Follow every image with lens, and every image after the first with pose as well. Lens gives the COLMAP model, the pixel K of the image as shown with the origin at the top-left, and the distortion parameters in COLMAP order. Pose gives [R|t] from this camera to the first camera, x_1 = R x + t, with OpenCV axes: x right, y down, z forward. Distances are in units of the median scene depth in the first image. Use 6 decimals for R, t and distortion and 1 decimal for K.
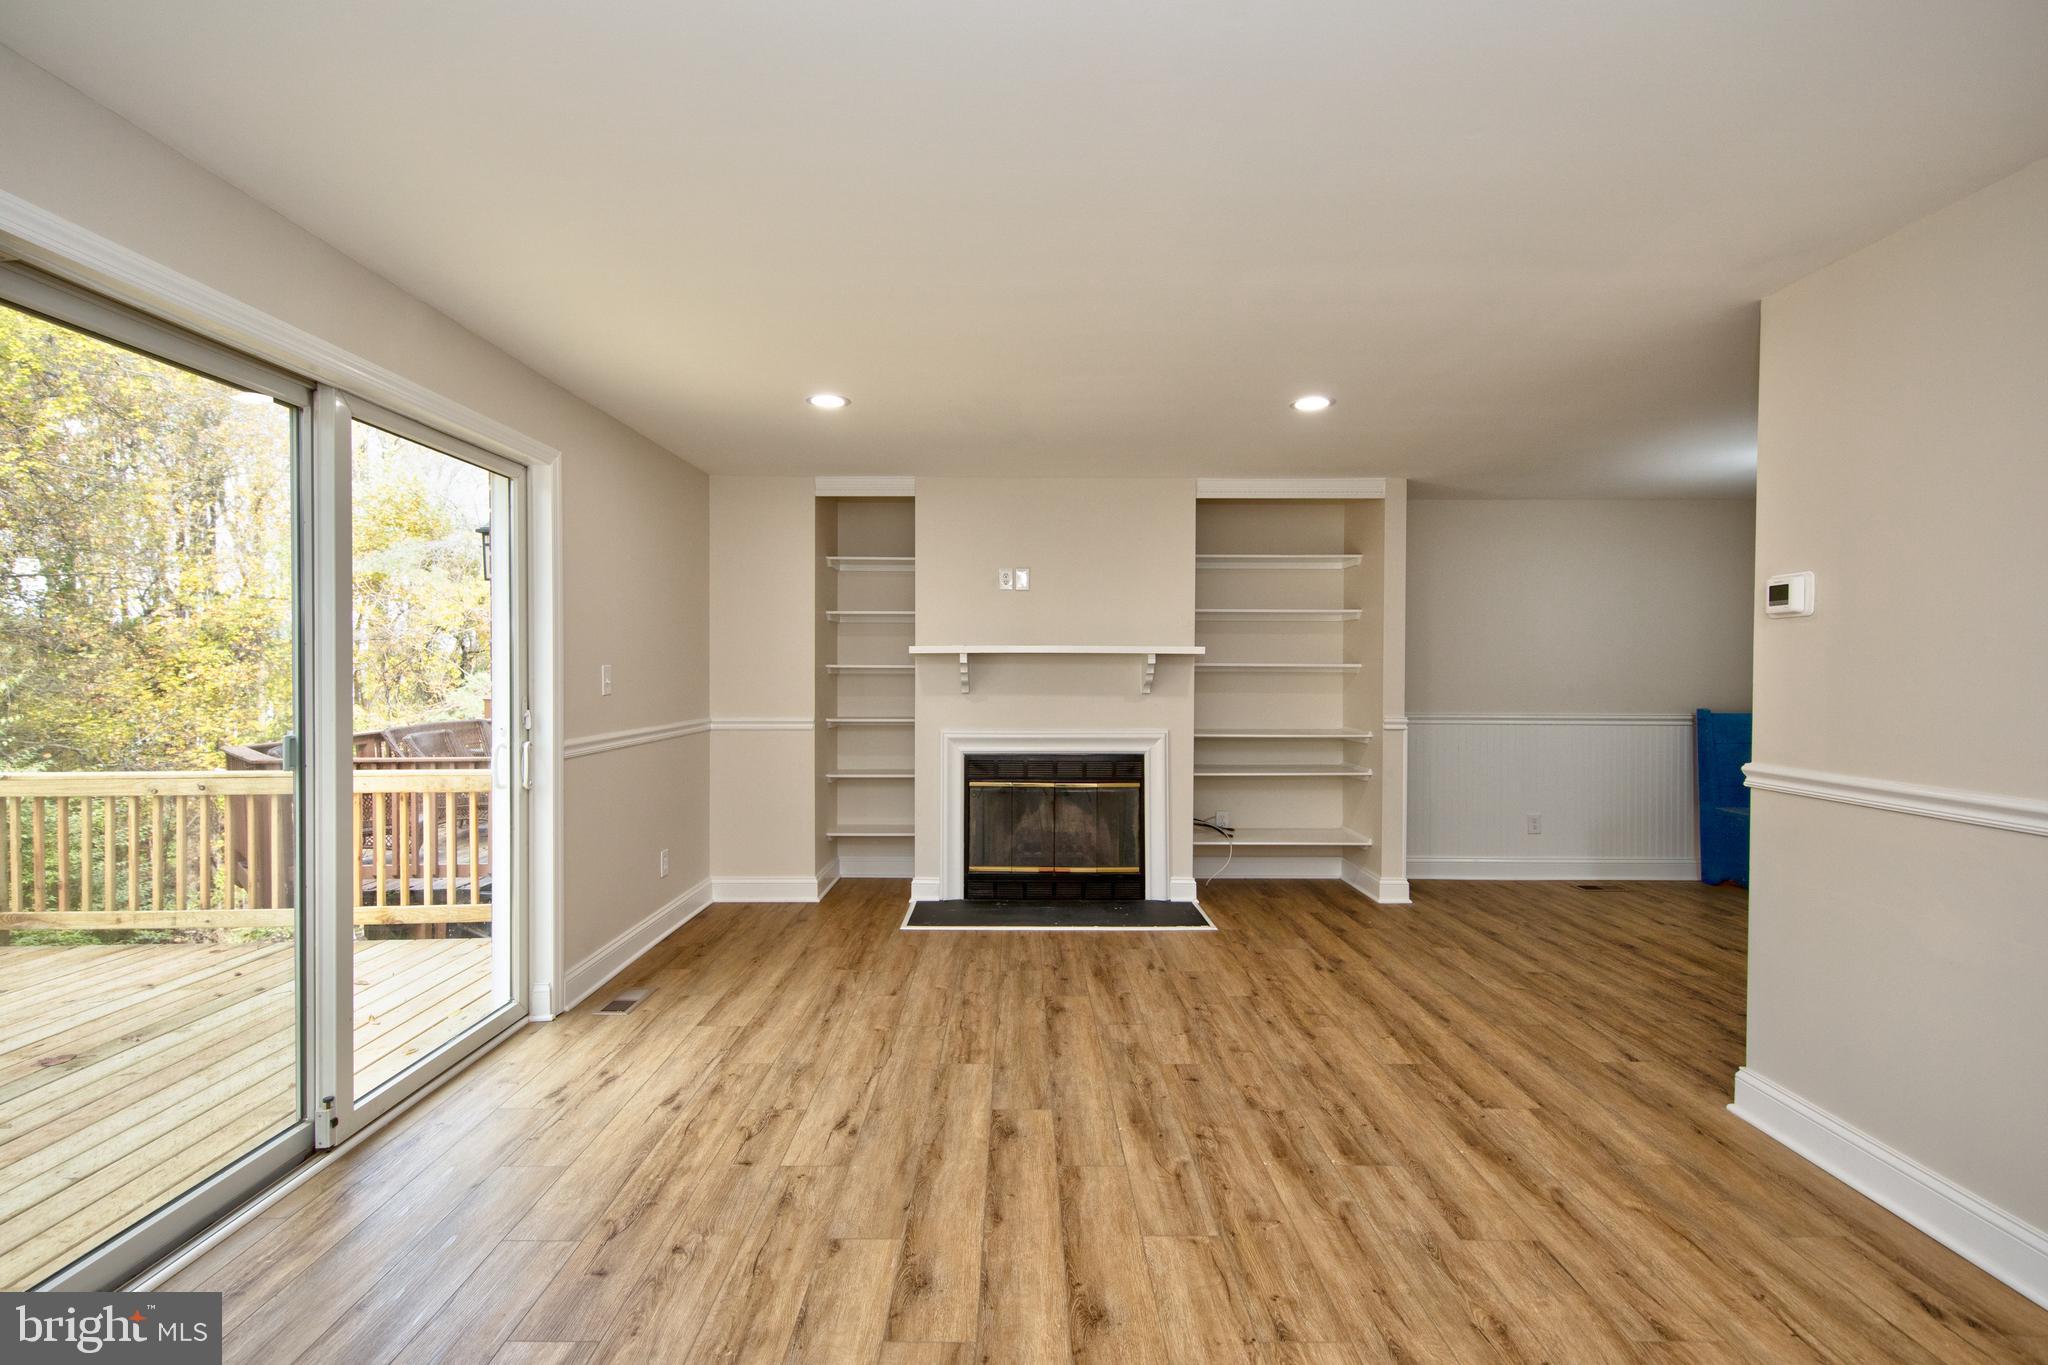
lens RADIAL K [[899.4, 0, 1017.1], [0, 899.4, 681.0], [0, 0, 1]] dist [0.021776, -0.009930]
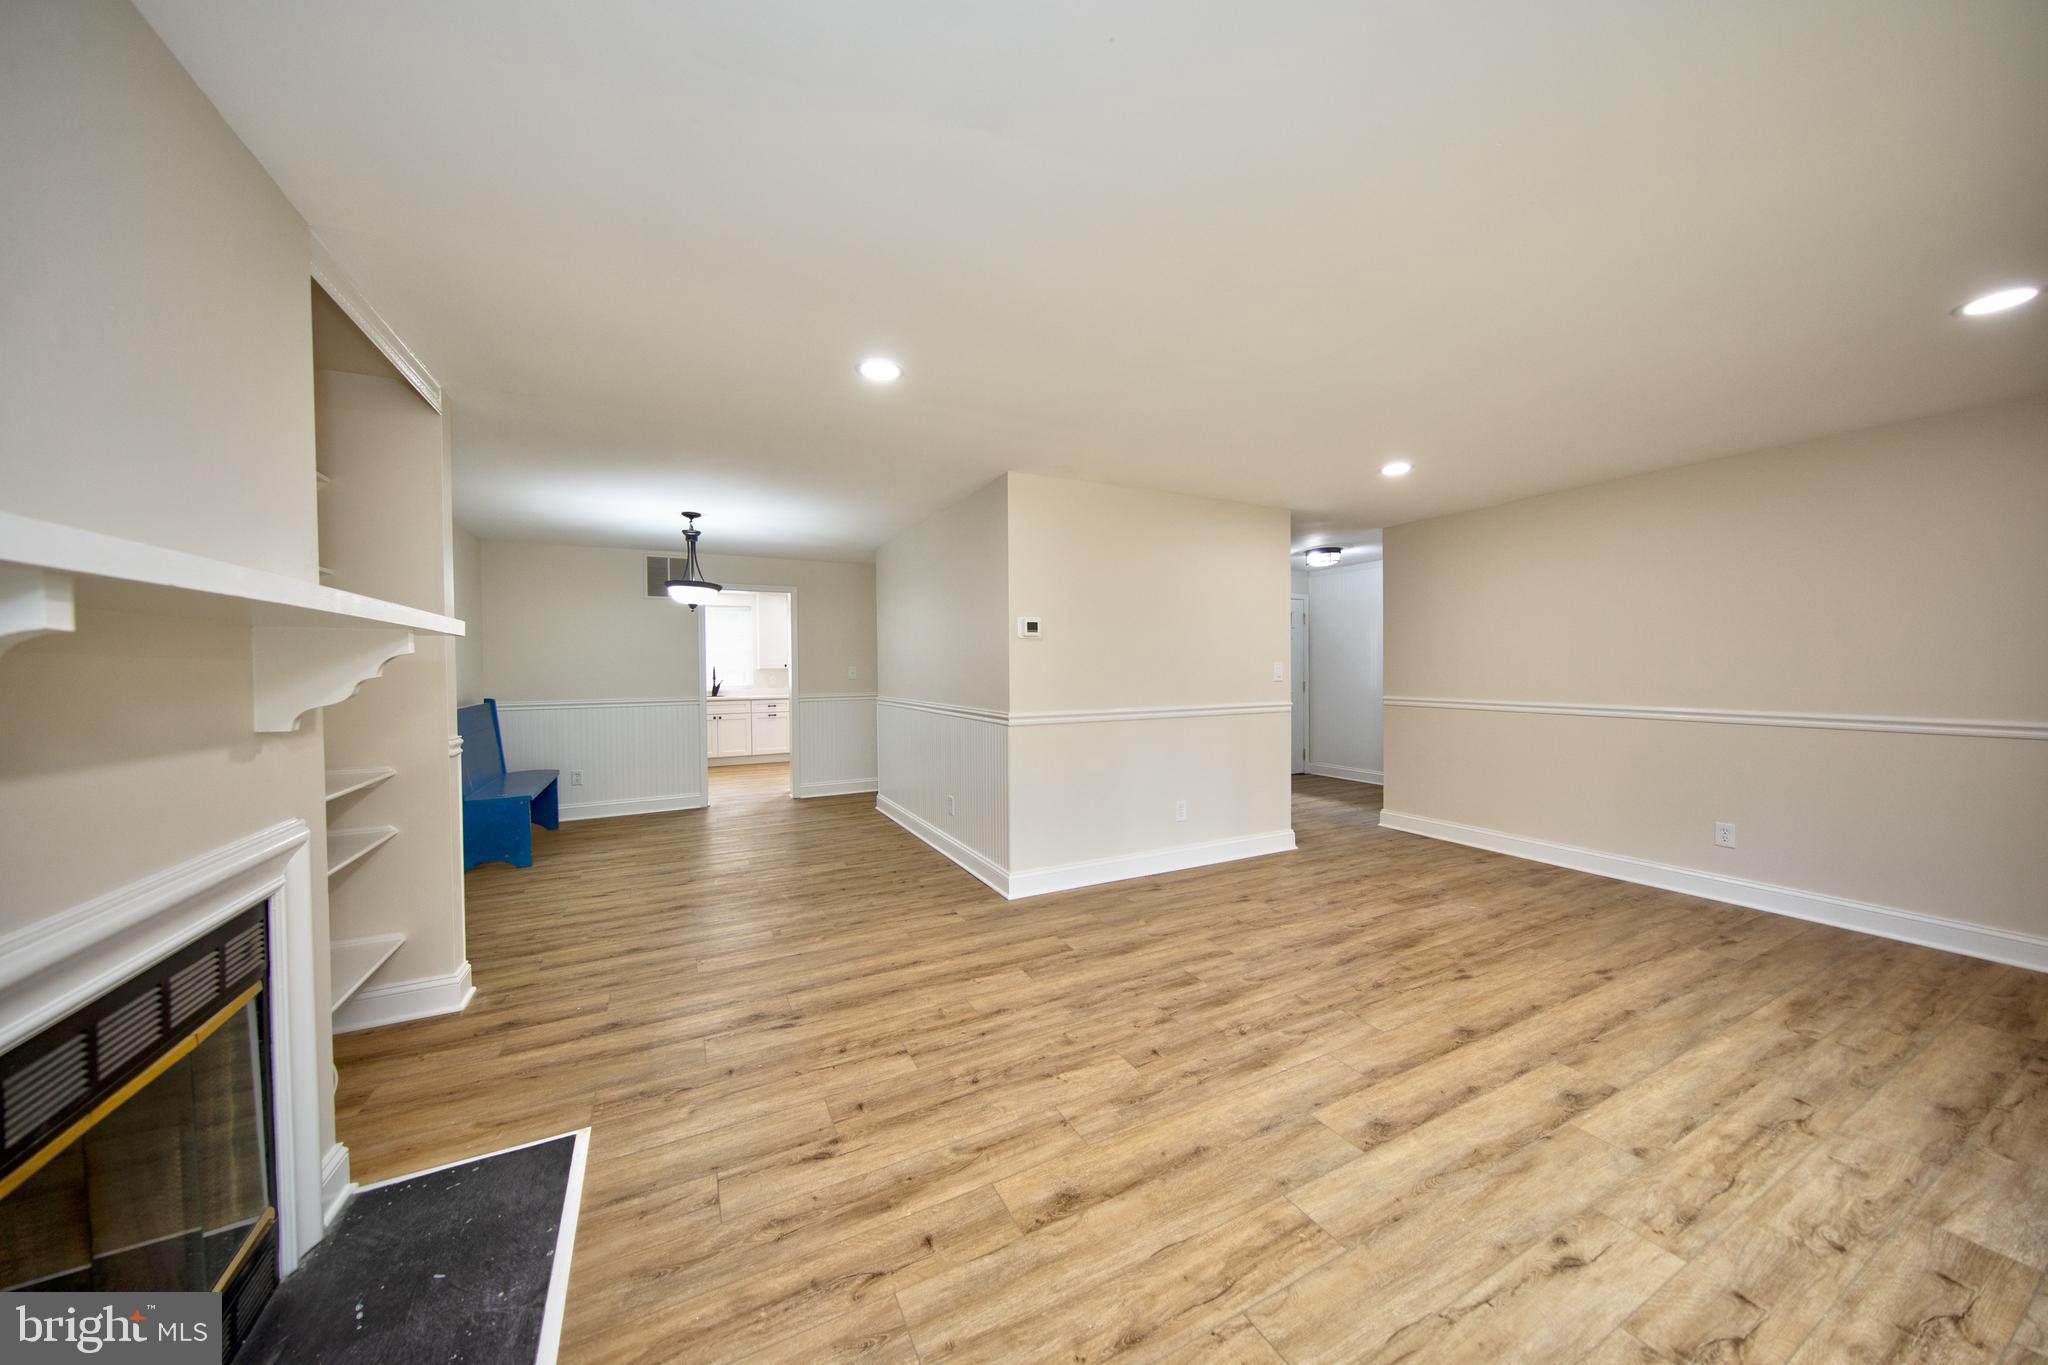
lens RADIAL K [[687.5, 0, 1018.4], [0, 687.5, 672.7], [0, 0, 1]] dist [0.012777, -0.006609]
pose [[-0.456794, -0.007887, 0.889537, -0.410579], [0.018825, 0.999651, 0.018530, -0.017200], [-0.889373, 0.025210, -0.456486, 1.384485]]
